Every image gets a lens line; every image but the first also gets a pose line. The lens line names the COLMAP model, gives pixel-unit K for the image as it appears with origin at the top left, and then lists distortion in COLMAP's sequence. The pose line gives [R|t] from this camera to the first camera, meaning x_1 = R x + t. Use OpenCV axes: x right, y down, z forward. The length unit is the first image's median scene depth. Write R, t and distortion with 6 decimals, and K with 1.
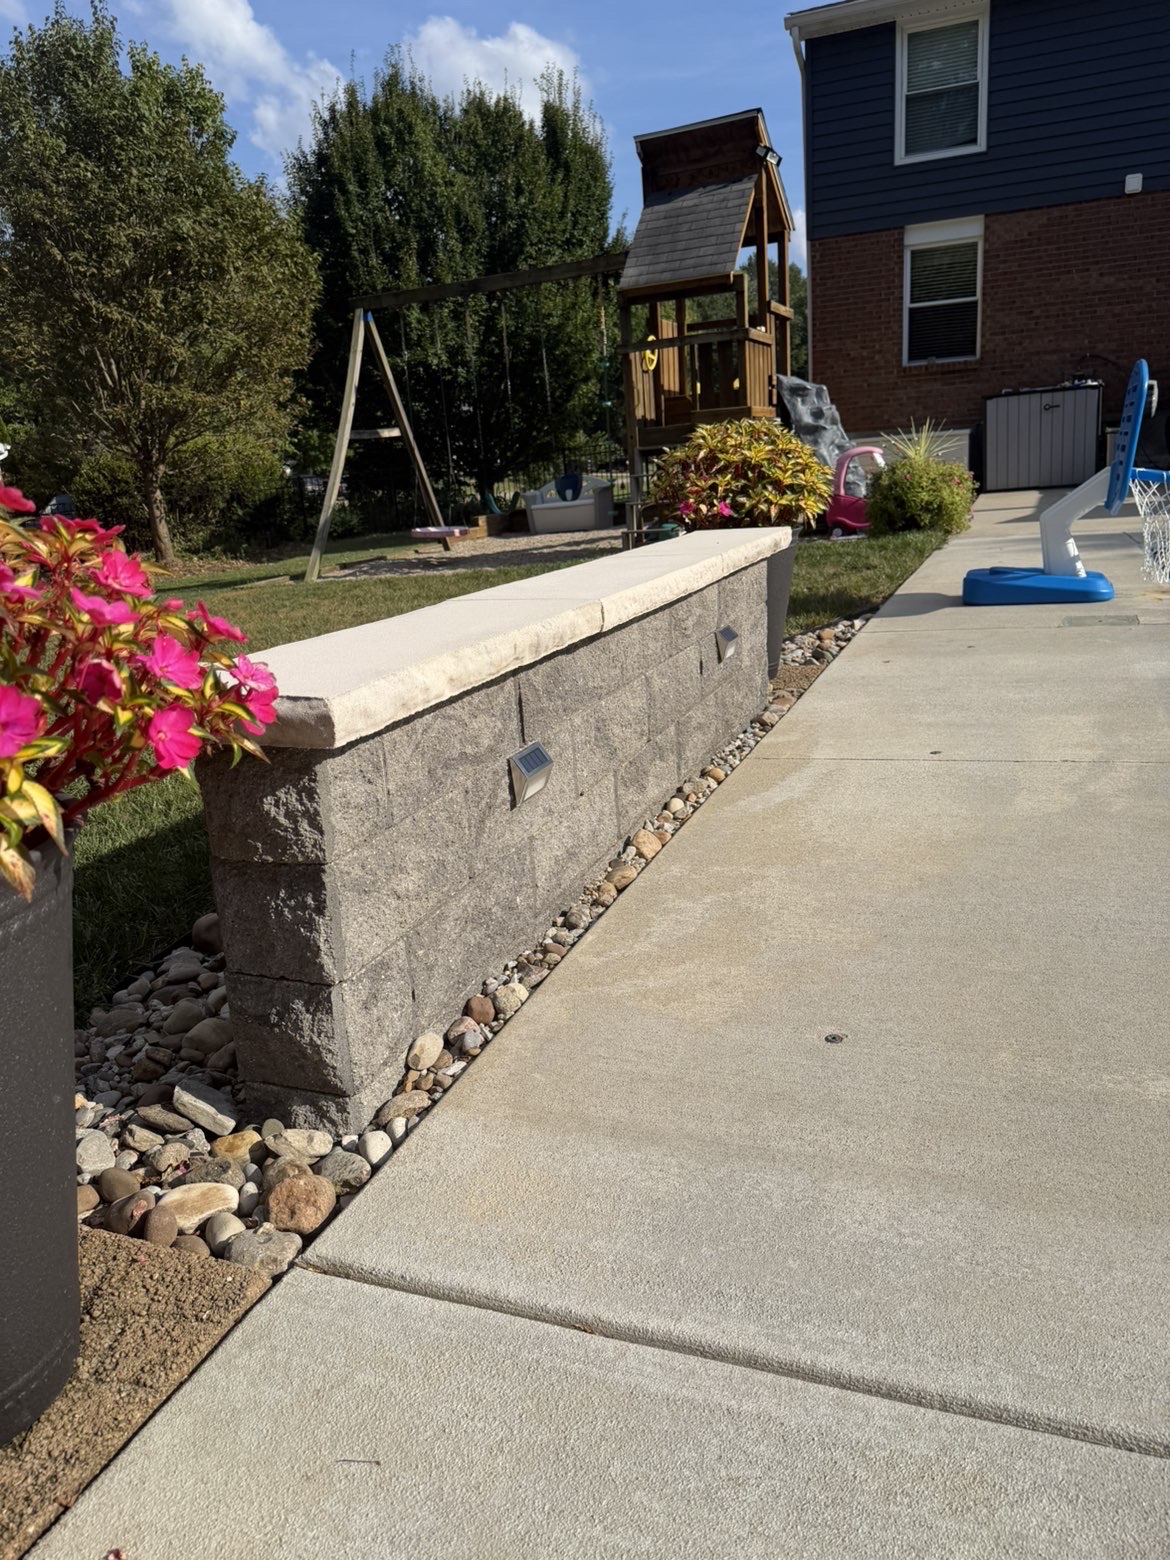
lens RADIAL K [[1105.3, 0, 585.0], [0, 1105.3, 780.0], [0, 0, 1]] dist [-0.008792, -0.007601]
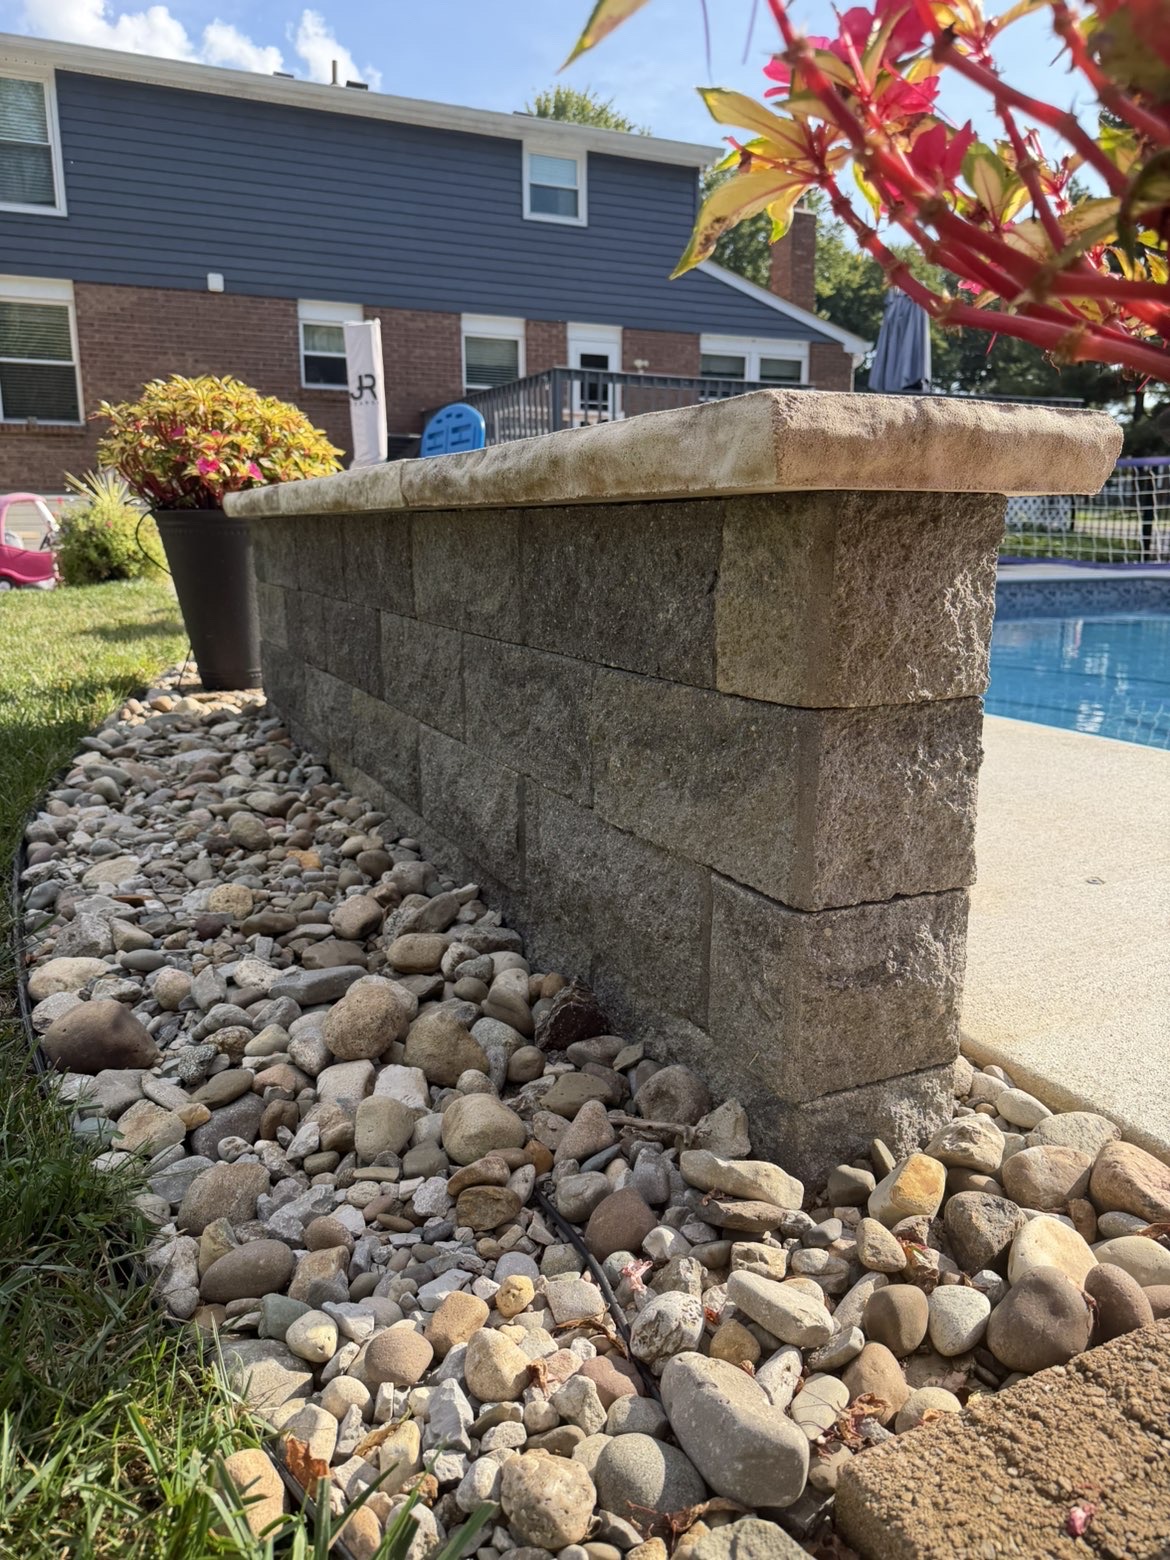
lens RADIAL K [[1105.3, 0, 585.0], [0, 1105.3, 780.0], [0, 0, 1]] dist [-0.008792, -0.007601]
pose [[0.688684, -0.089333, 0.719537, -0.063492], [0.146470, 0.989062, -0.017395, 0.007425], [-0.710113, 0.117370, 0.694236, 0.051481]]
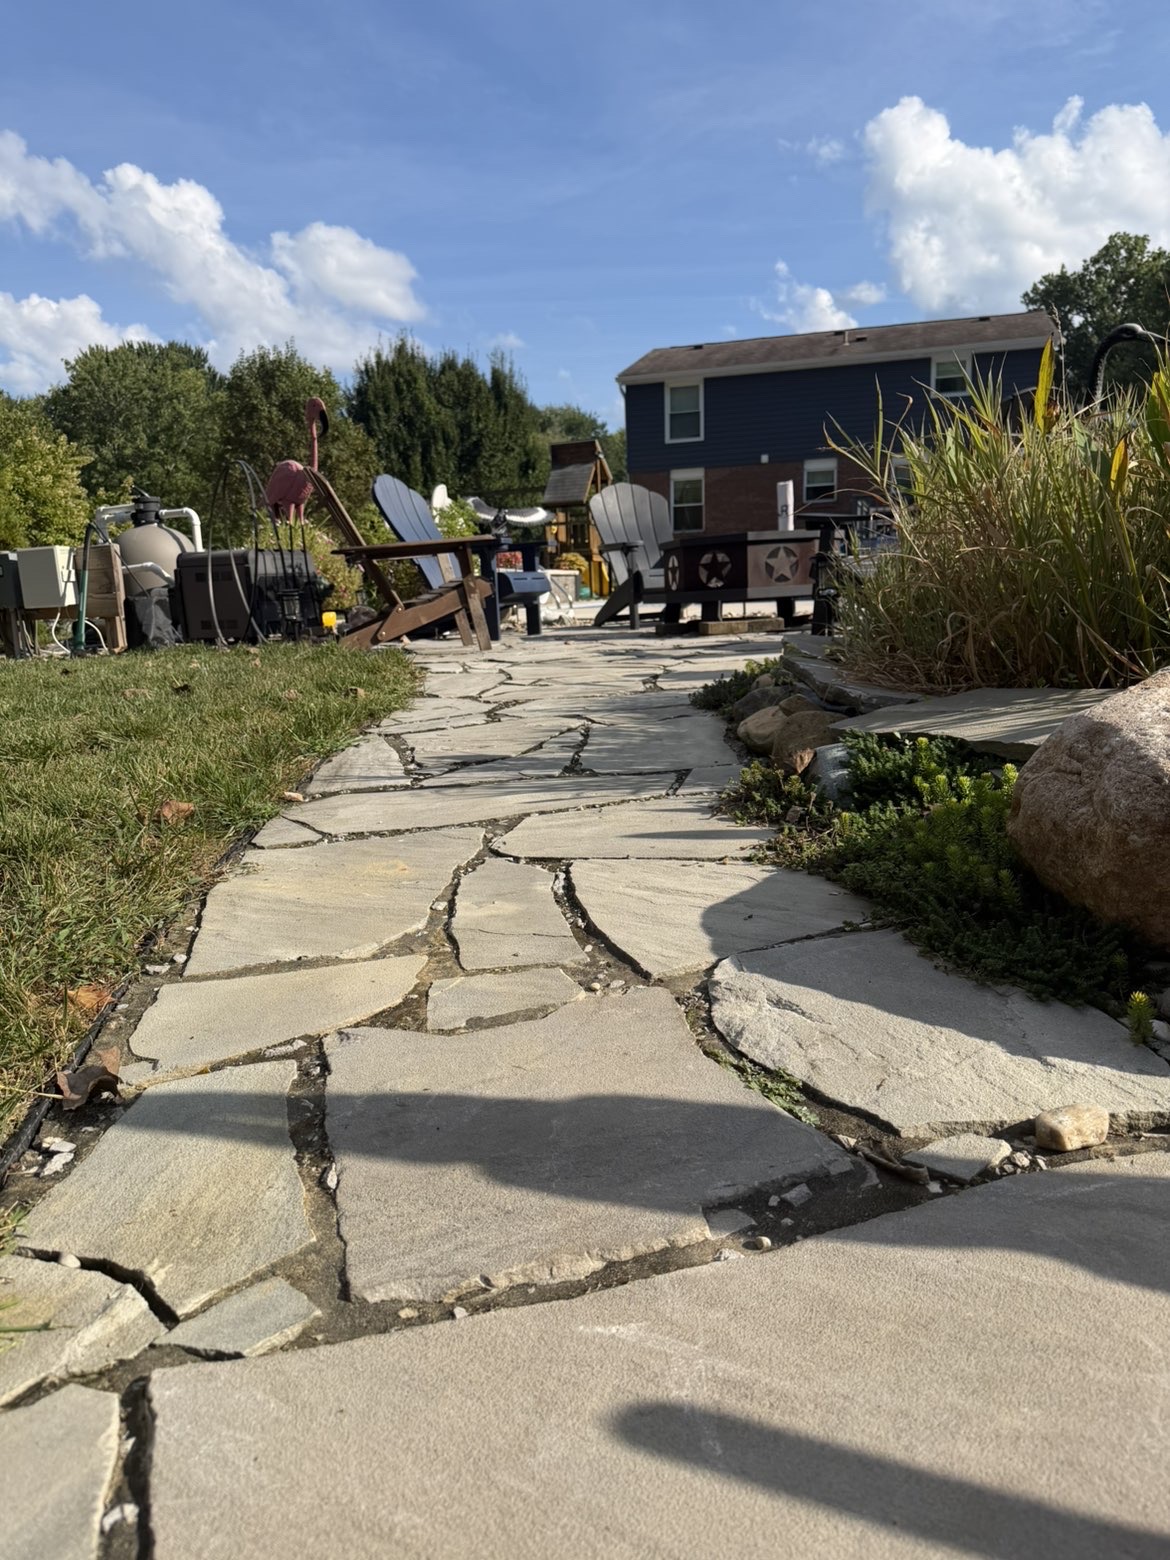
lens RADIAL K [[1105.3, 0, 585.0], [0, 1105.3, 780.0], [0, 0, 1]] dist [-0.008792, -0.007601]
pose [[0.995391, 0.018743, 0.094050, -0.073588], [-0.008449, 0.994041, -0.108678, 0.352651], [-0.095526, 0.107383, 0.989618, -1.097561]]
